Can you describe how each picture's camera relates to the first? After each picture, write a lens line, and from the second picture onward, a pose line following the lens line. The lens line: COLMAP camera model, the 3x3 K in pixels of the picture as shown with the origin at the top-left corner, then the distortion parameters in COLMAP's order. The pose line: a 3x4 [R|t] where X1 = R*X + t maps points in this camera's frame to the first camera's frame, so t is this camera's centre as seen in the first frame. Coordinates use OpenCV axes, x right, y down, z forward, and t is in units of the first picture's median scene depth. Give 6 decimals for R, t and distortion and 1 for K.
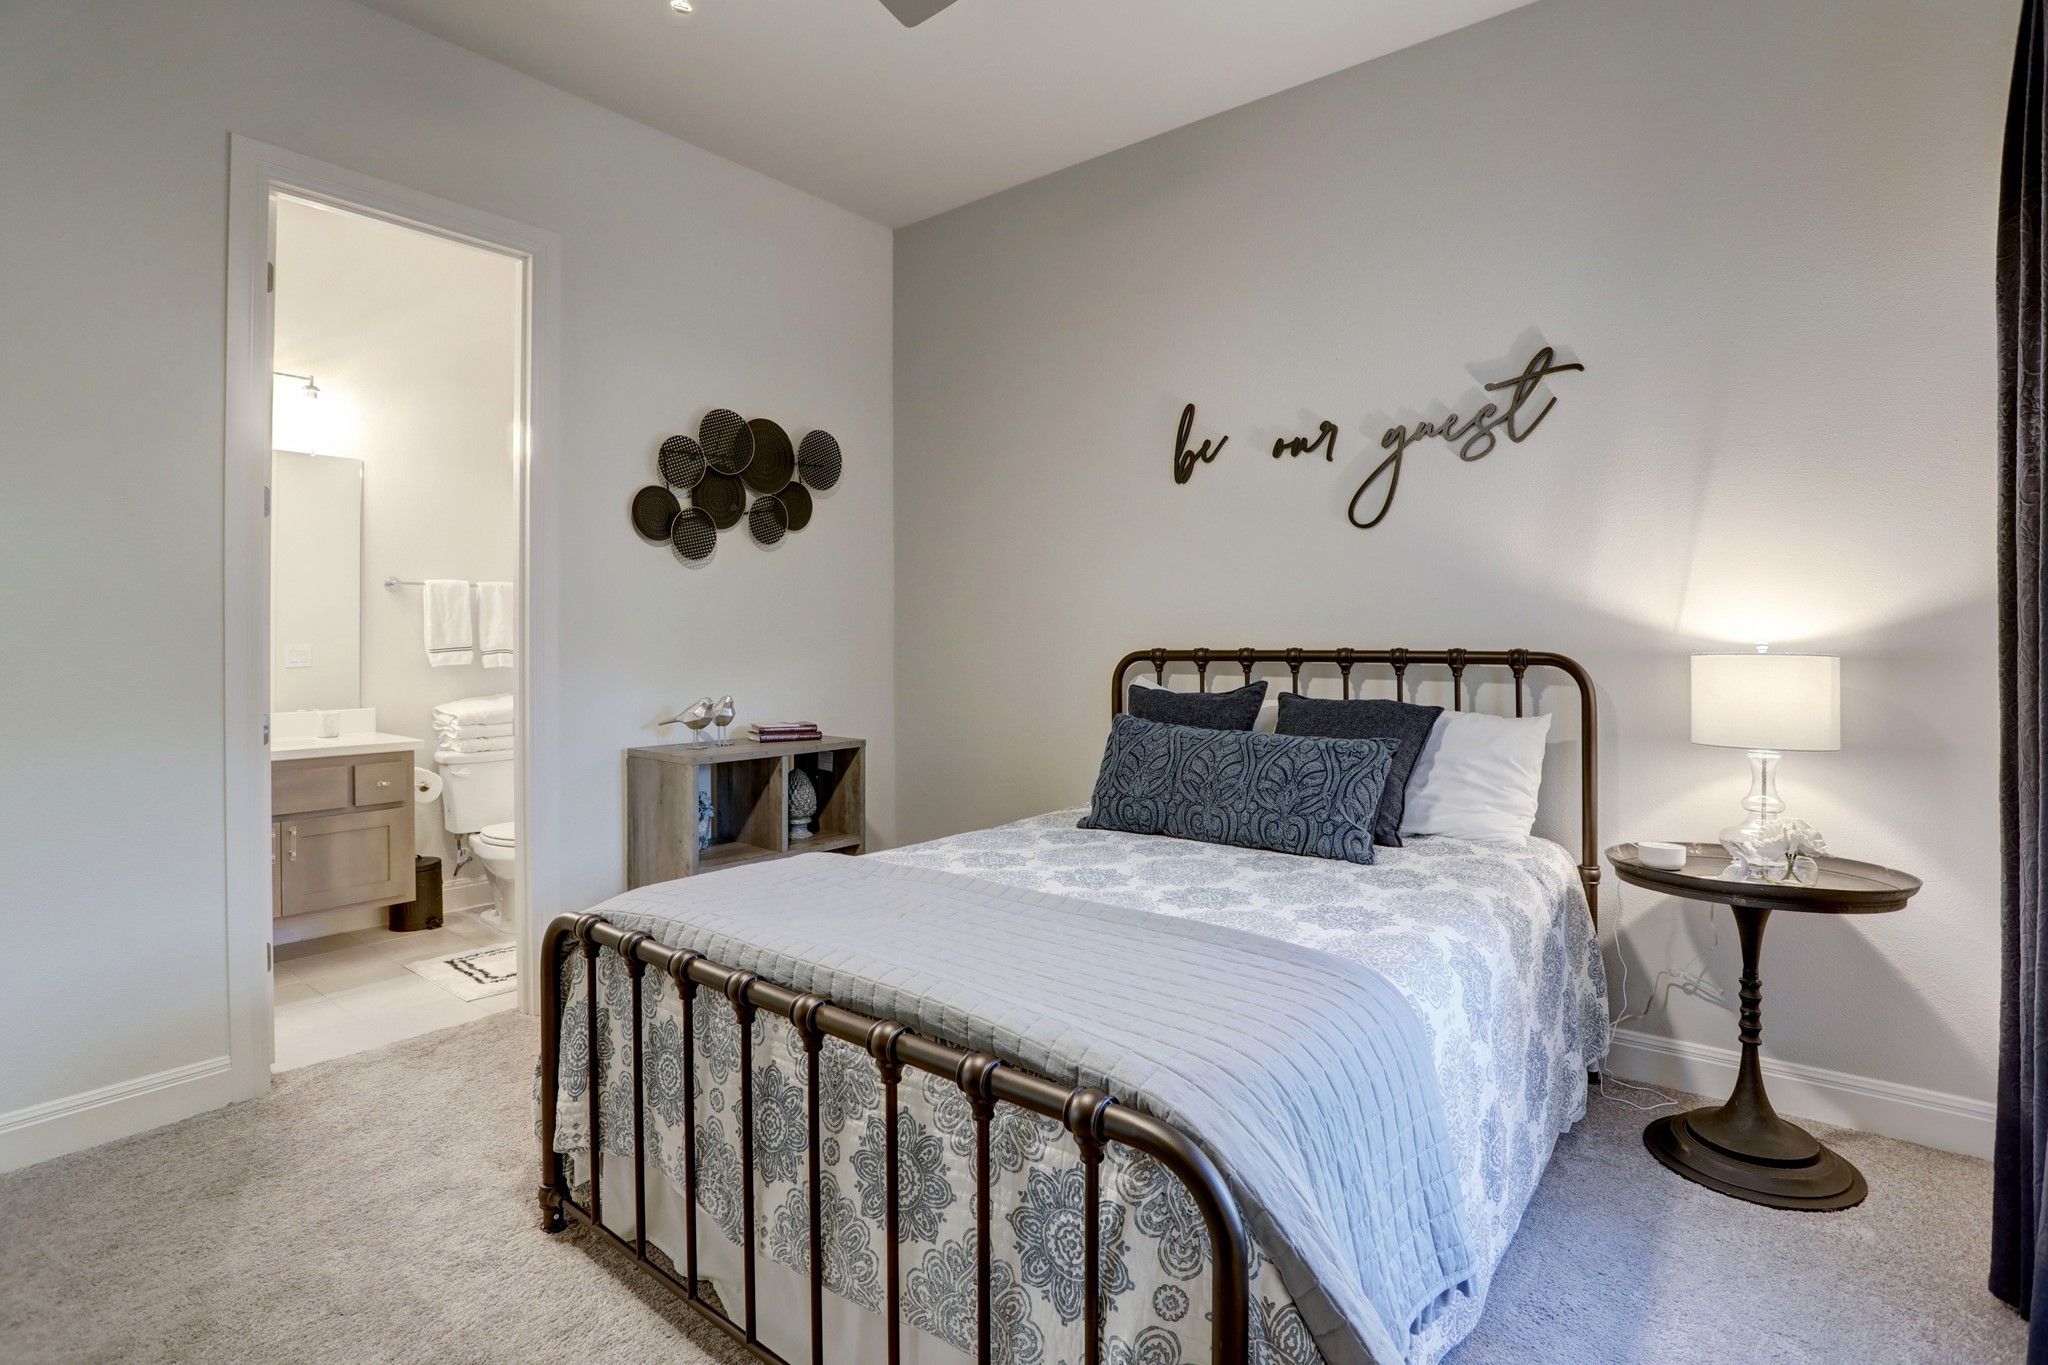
lens RADIAL K [[993.7, 0, 1023.4], [0, 993.7, 631.7], [0, 0, 1]] dist [-0.042687, -0.000139]
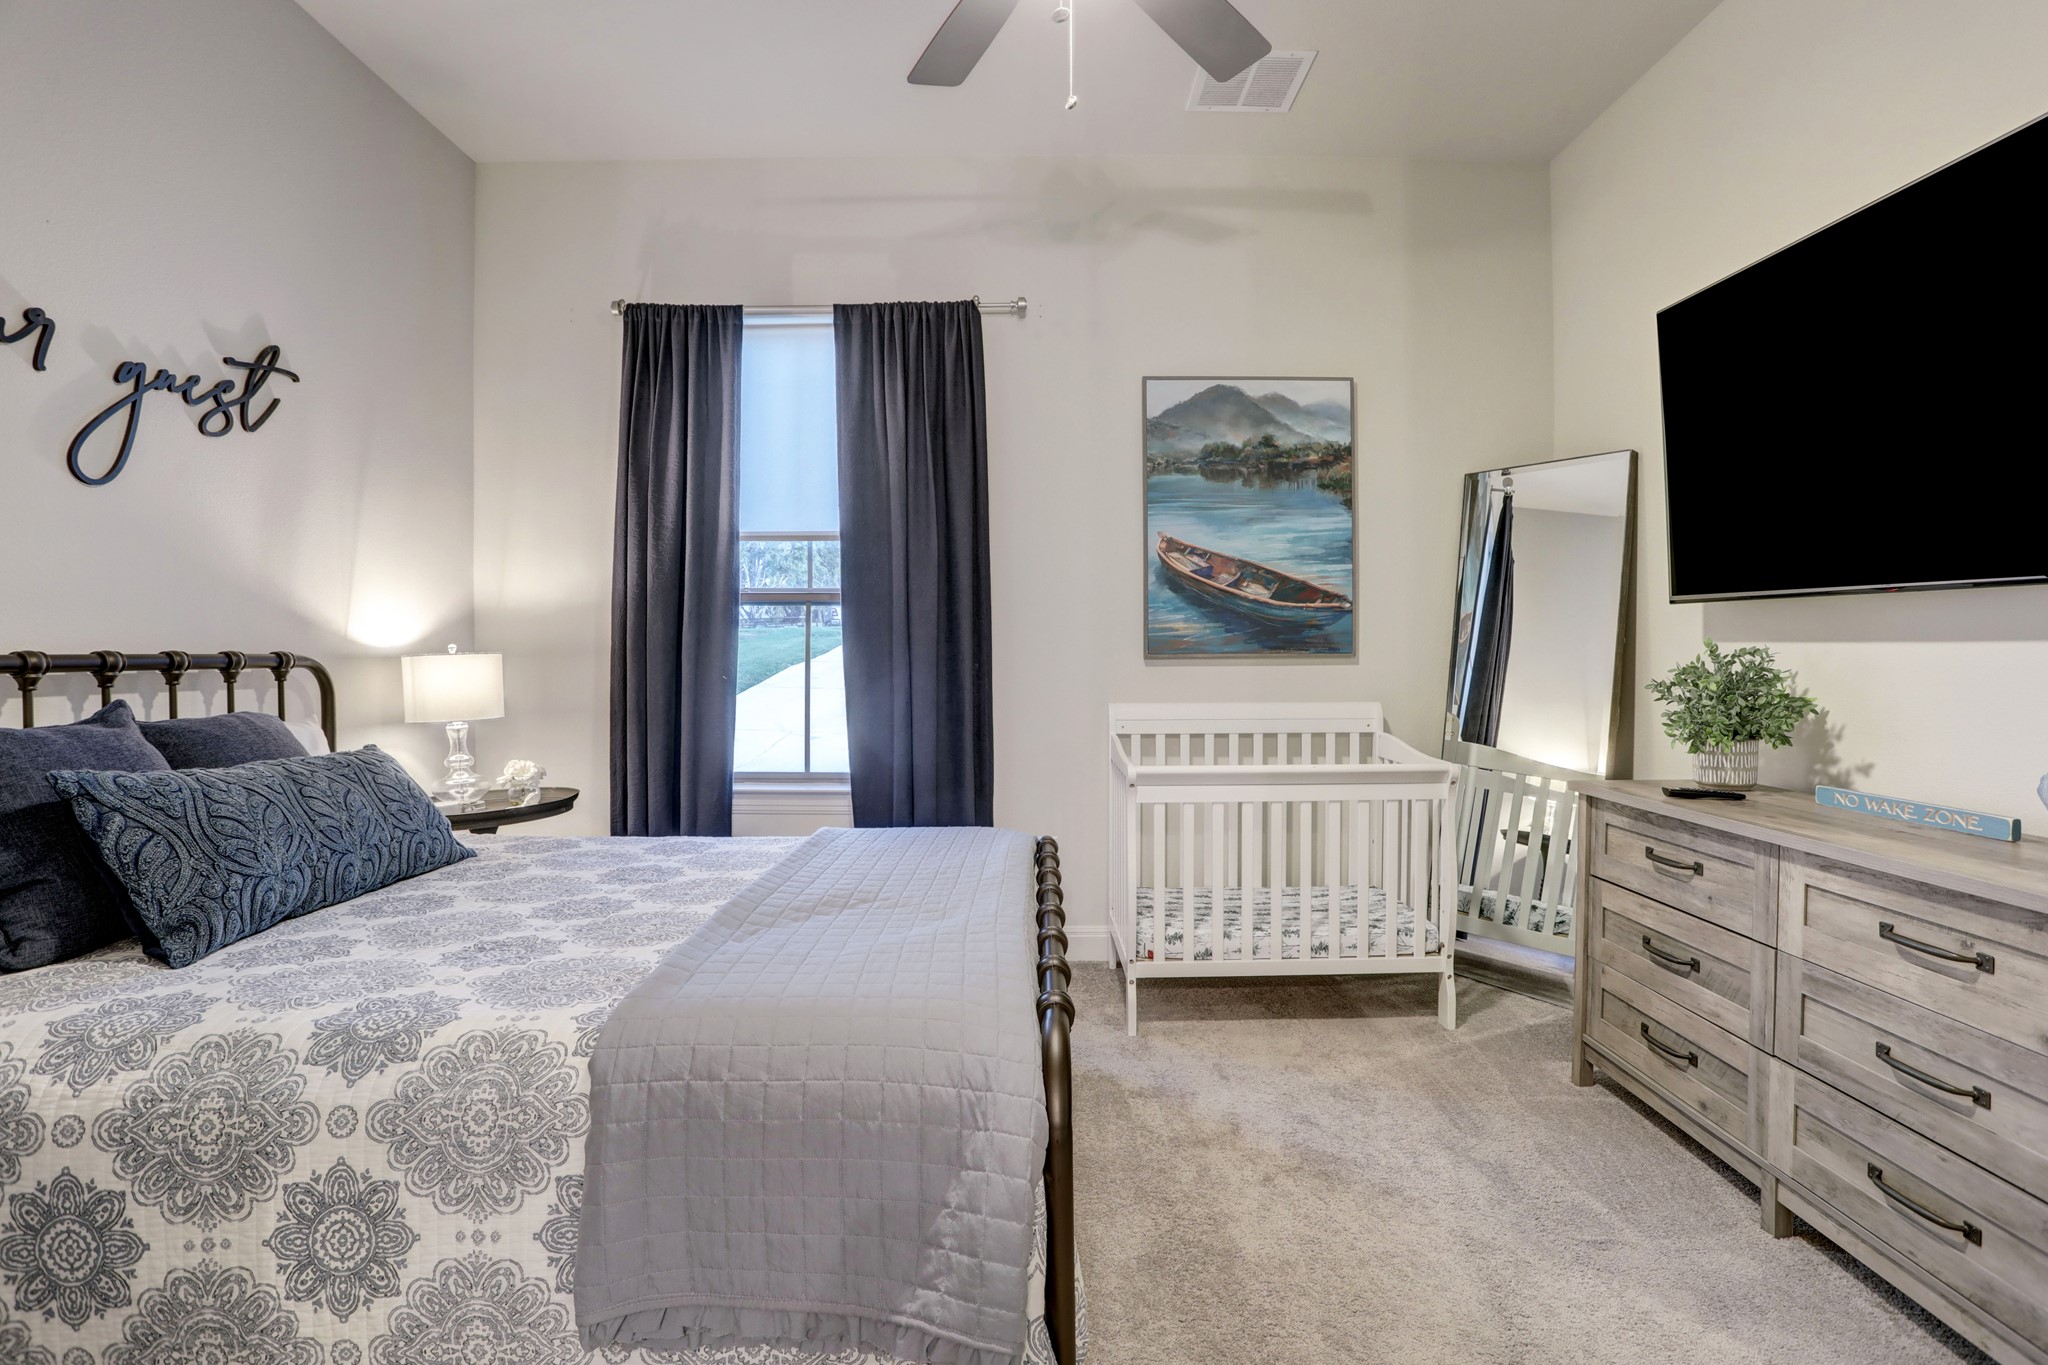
lens RADIAL K [[993.7, 0, 1023.4], [0, 993.7, 631.7], [0, 0, 1]] dist [-0.042687, -0.000139]
pose [[-0.631897, 0.018342, 0.774835, -0.610005], [0.002664, 0.999765, -0.021494, 0.018666], [-0.775048, -0.011518, -0.631798, 0.903831]]
